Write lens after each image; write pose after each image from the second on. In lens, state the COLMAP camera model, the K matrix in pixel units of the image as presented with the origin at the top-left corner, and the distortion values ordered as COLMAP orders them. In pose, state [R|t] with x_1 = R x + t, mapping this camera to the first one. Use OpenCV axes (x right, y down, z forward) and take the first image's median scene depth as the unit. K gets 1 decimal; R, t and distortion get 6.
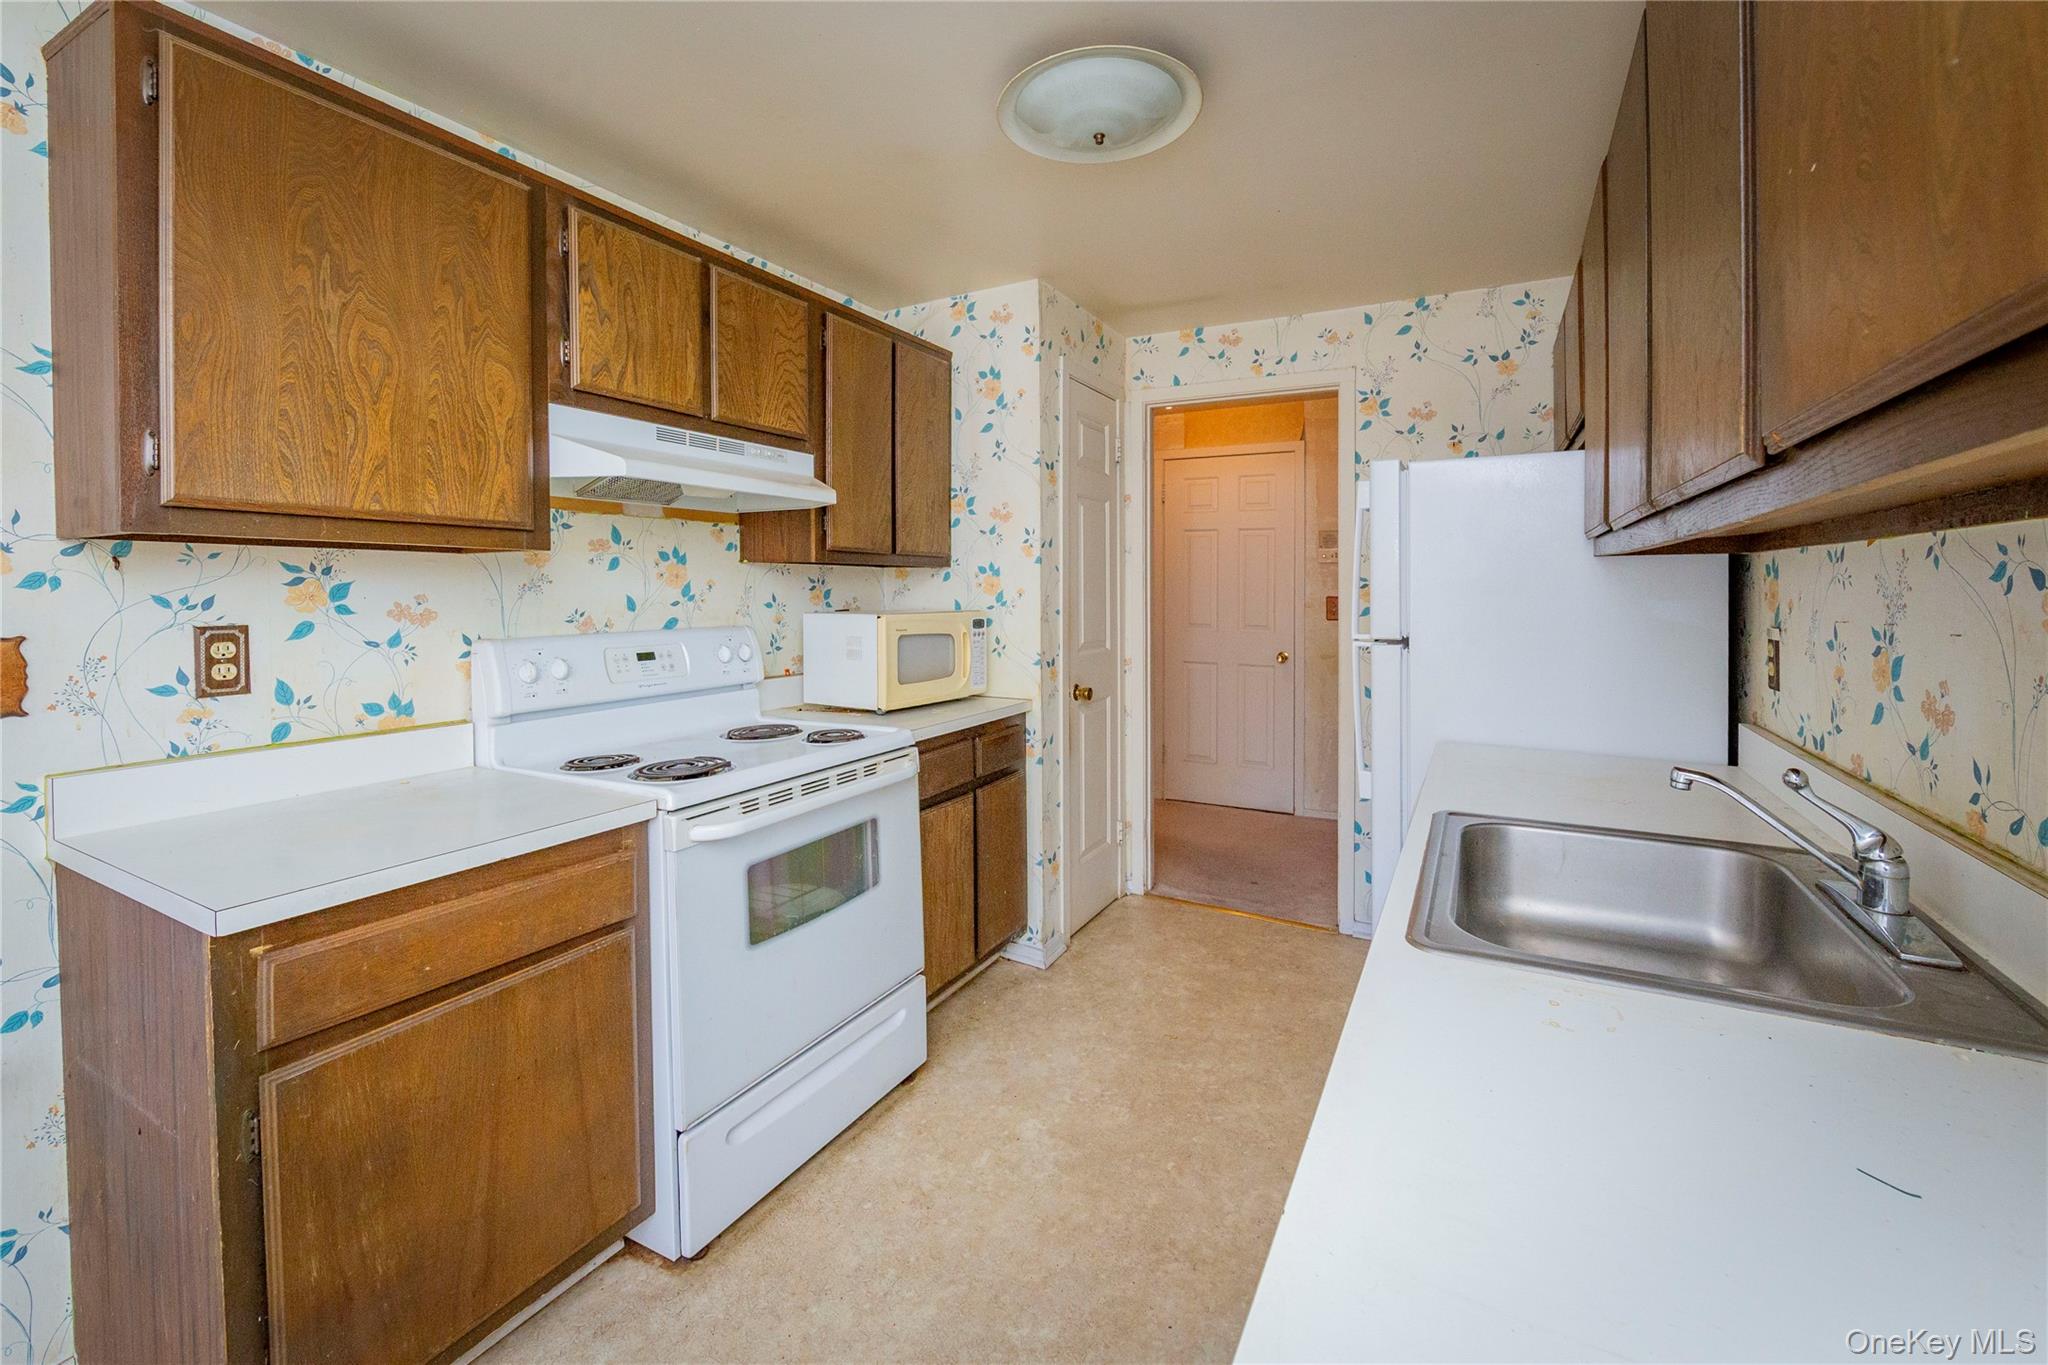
lens RADIAL K [[833.5, 0, 1039.5], [0, 833.5, 592.3], [0, 0, 1]] dist [-0.002501, -0.000053]
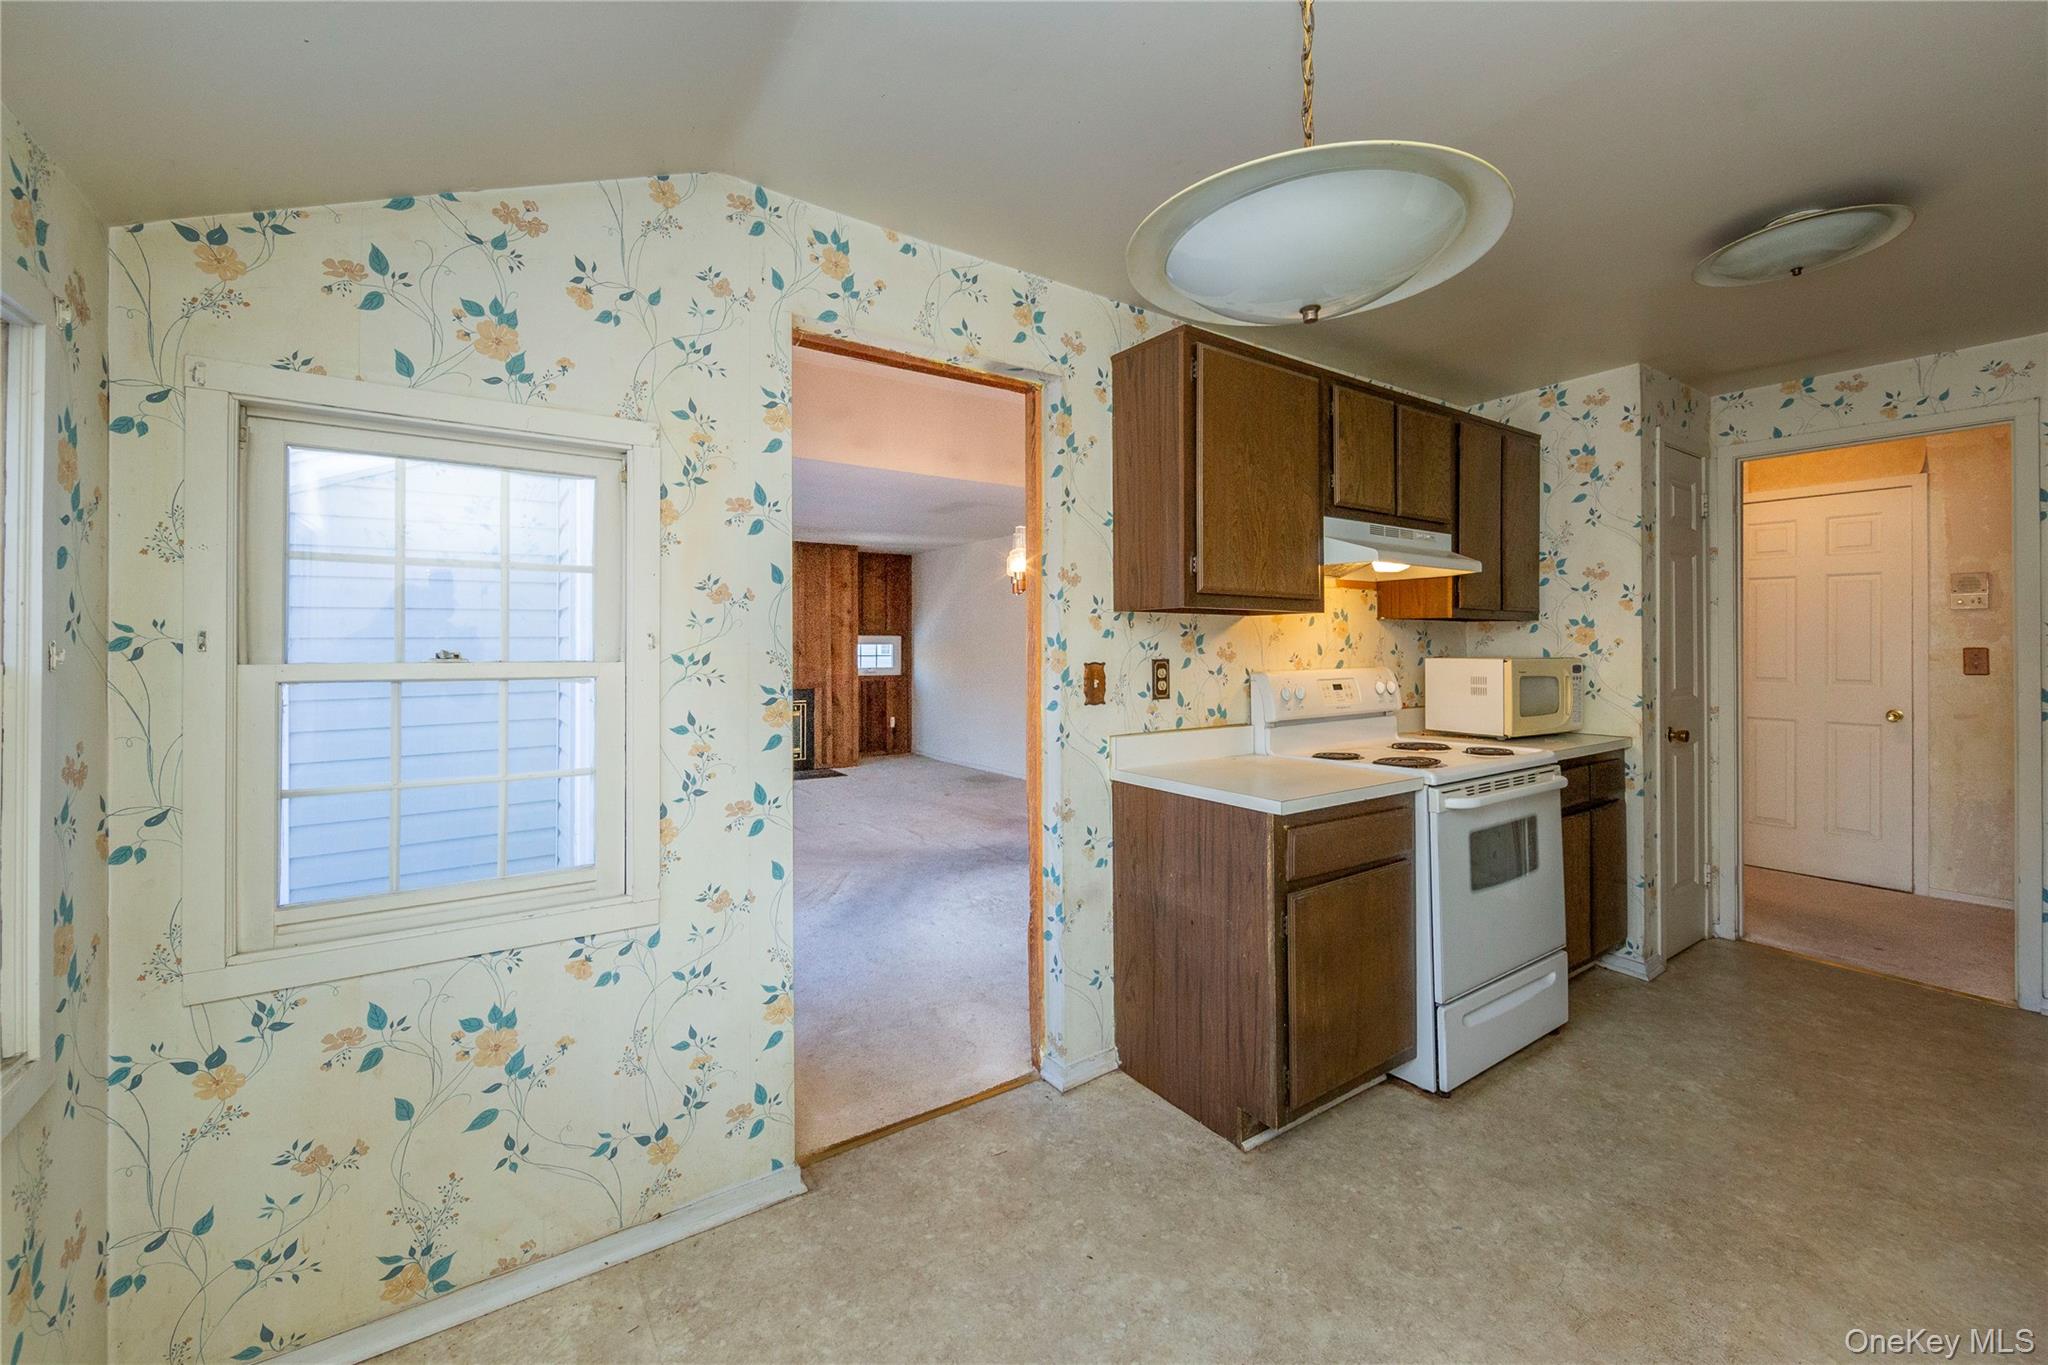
lens RADIAL K [[820.0, 0, 1034.4], [0, 820.0, 641.2], [0, 0, 1]] dist [-0.001191, -0.000092]
pose [[0.892281, -0.005088, -0.451451, -0.279864], [0.000635, 0.999950, -0.010016, 0.012298], [0.451480, 0.008650, 0.892240, -0.424091]]
